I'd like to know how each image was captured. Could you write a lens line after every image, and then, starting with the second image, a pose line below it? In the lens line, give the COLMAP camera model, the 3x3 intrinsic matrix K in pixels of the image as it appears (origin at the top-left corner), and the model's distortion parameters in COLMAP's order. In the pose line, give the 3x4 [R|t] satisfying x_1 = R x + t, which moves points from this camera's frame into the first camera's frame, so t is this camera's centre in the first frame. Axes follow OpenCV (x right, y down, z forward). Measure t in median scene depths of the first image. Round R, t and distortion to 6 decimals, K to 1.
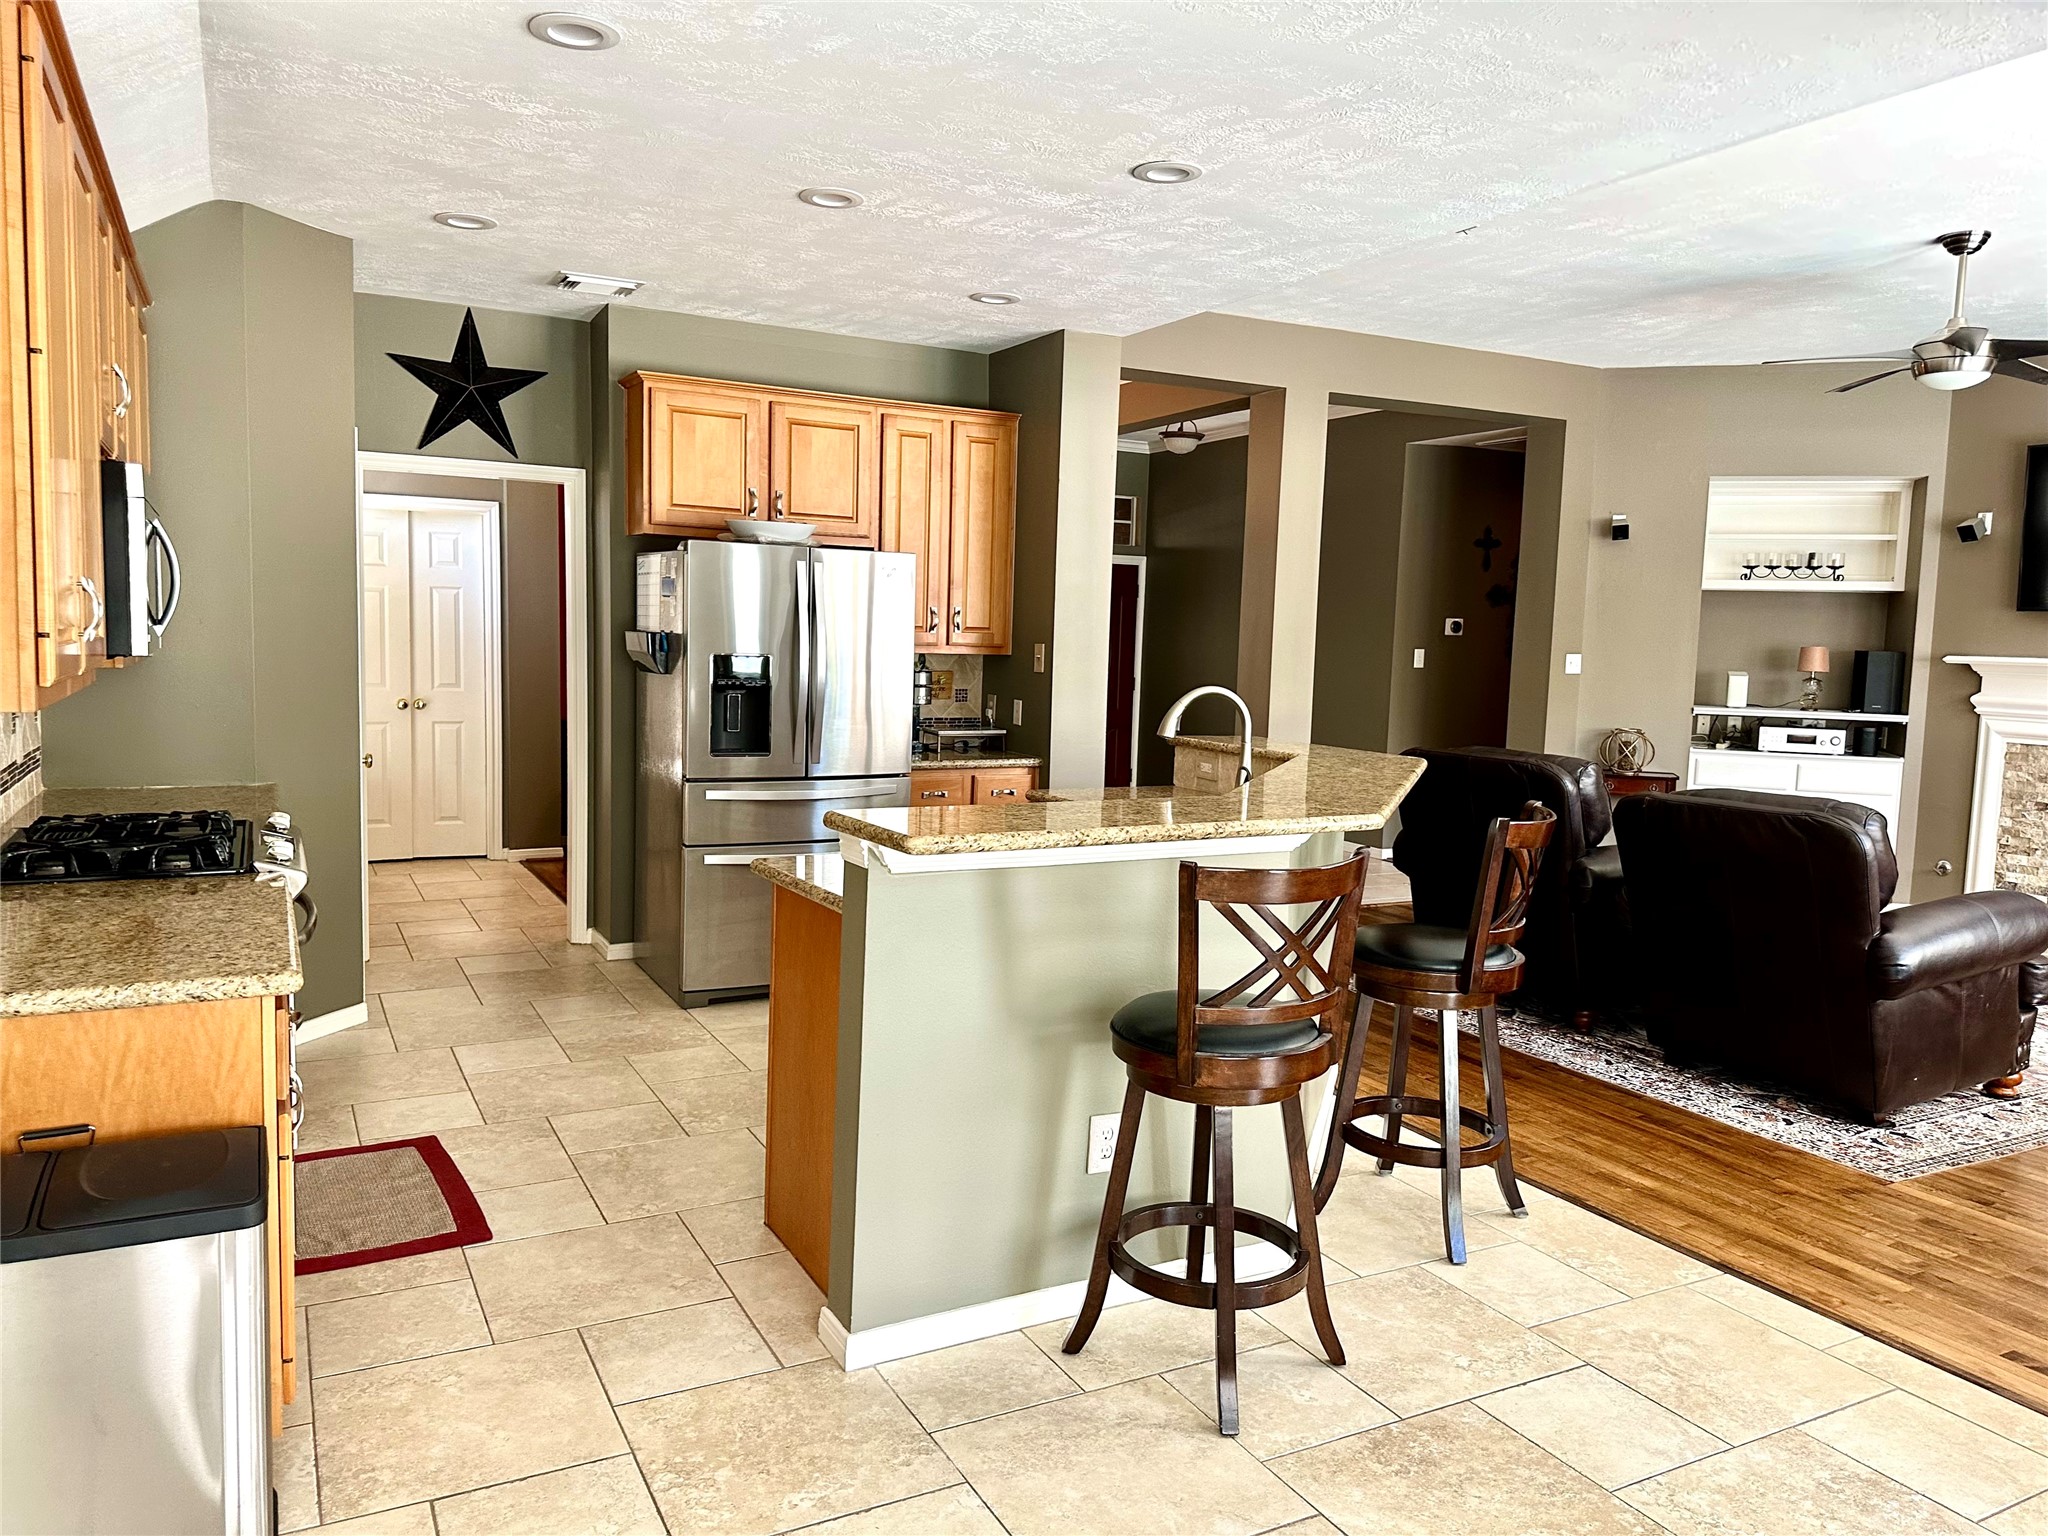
lens RADIAL K [[1444.0, 0, 1017.7], [0, 1444.0, 759.2], [0, 0, 1]] dist [0.020895, -0.027596]
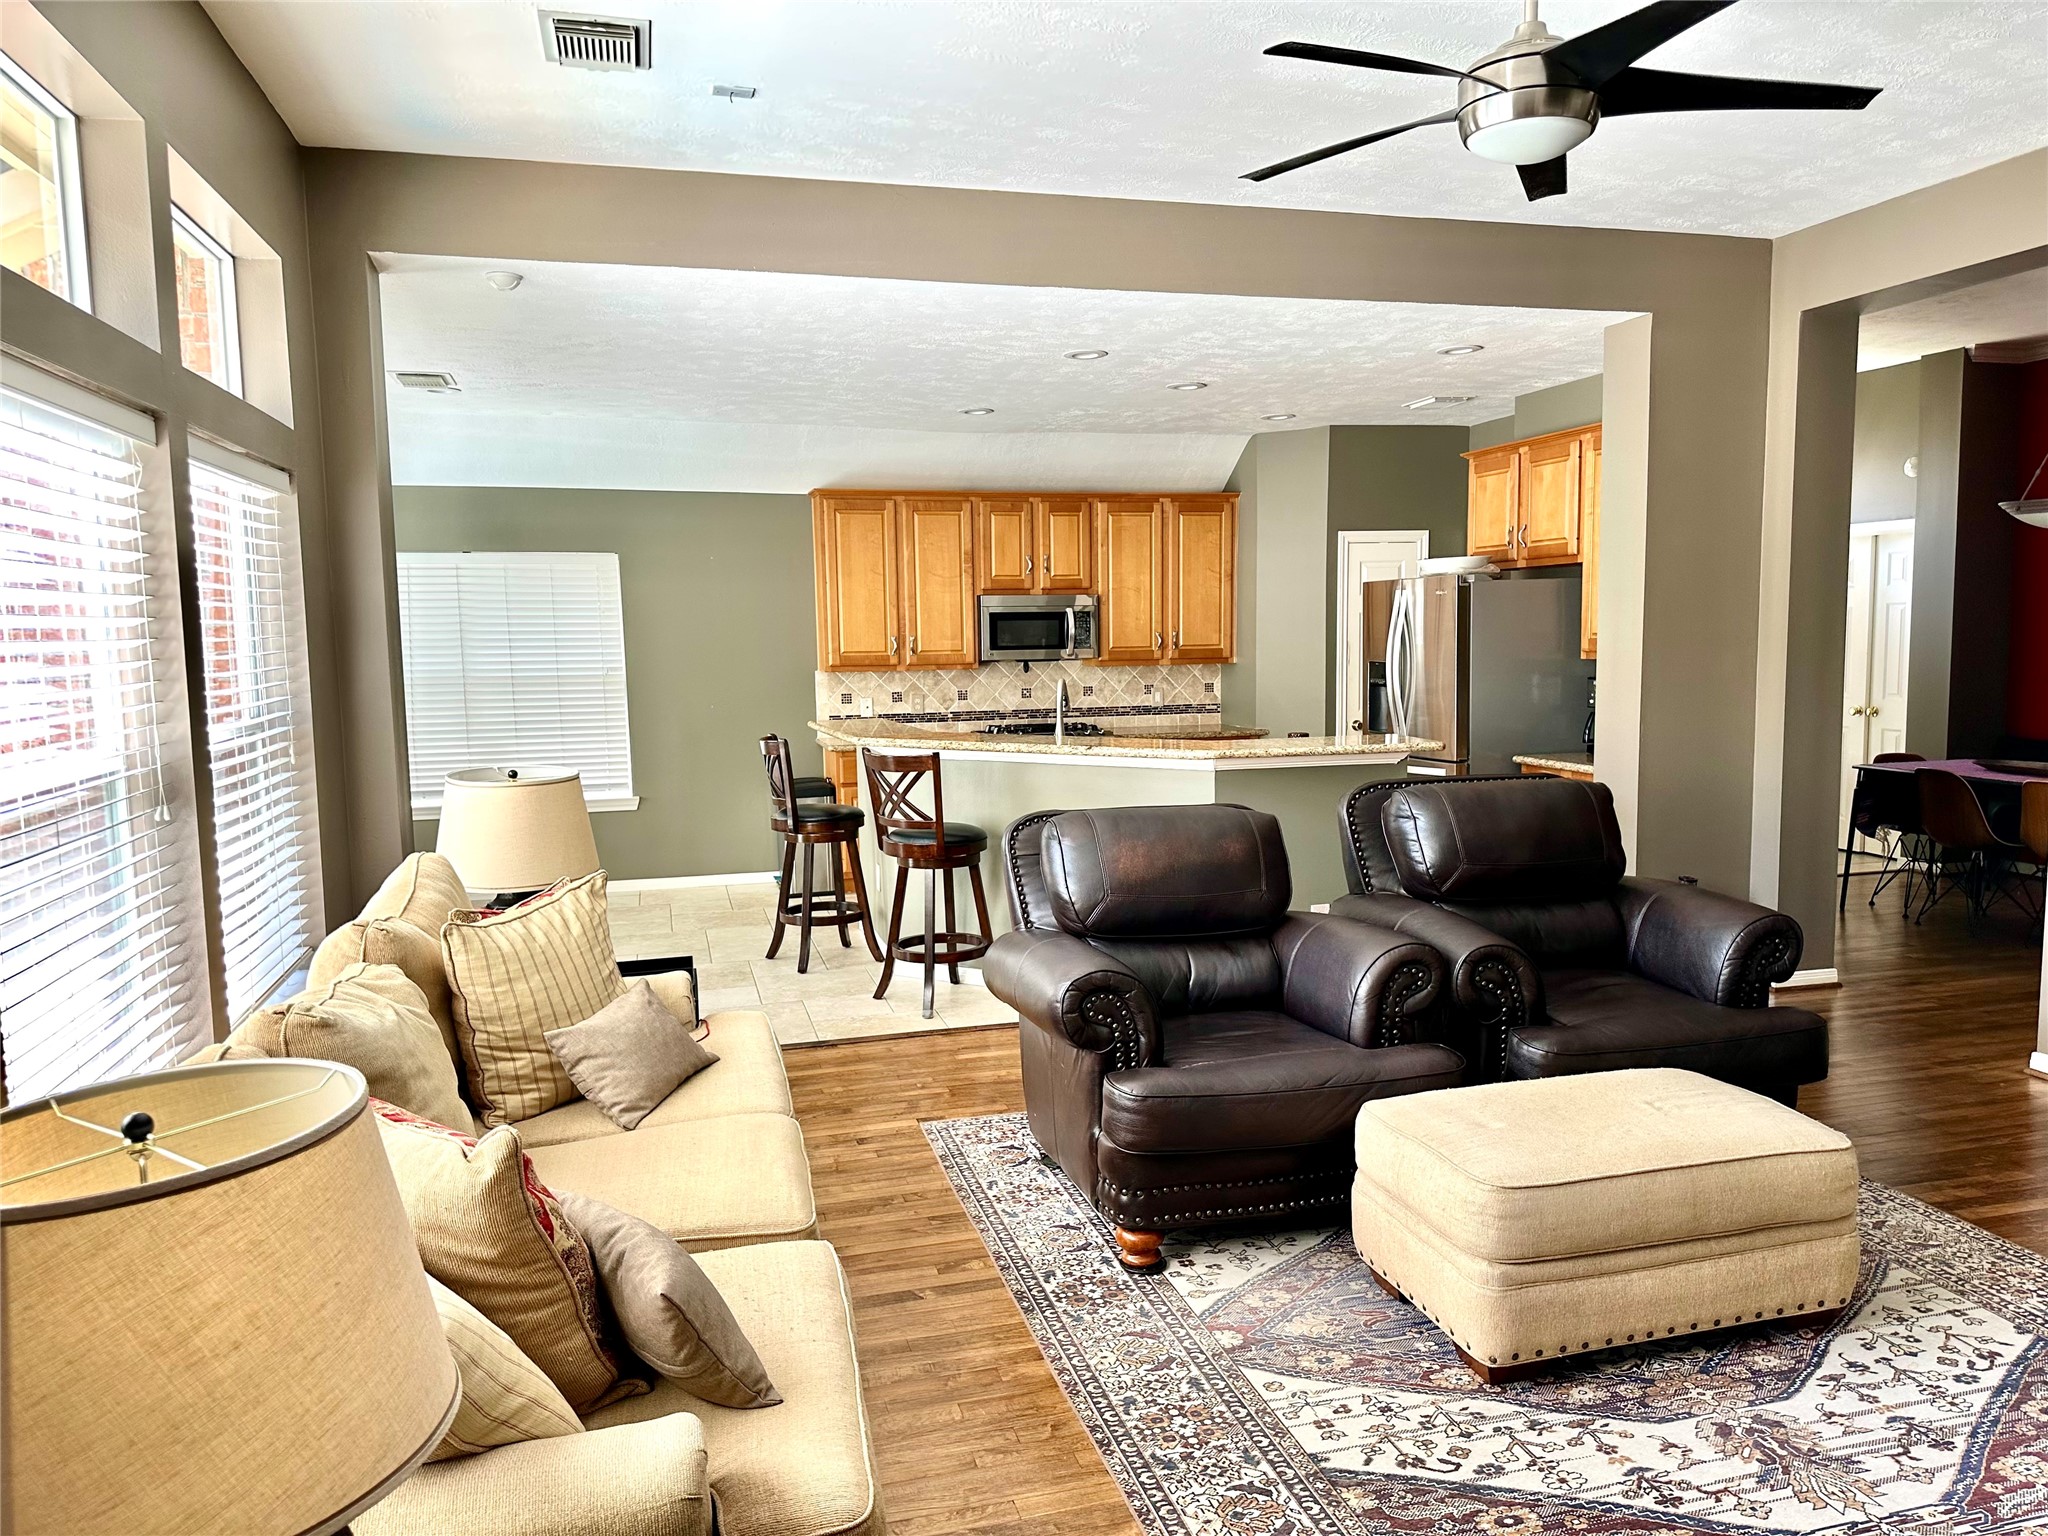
lens RADIAL K [[1433.9, 0, 1024.7], [0, 1433.9, 760.3], [0, 0, 1]] dist [0.134788, -0.200642]
pose [[-0.222927, 0.063981, -0.972733, 0.842014], [-0.079012, 0.993375, 0.083447, -0.045441], [0.971628, 0.095460, -0.216394, 0.655611]]
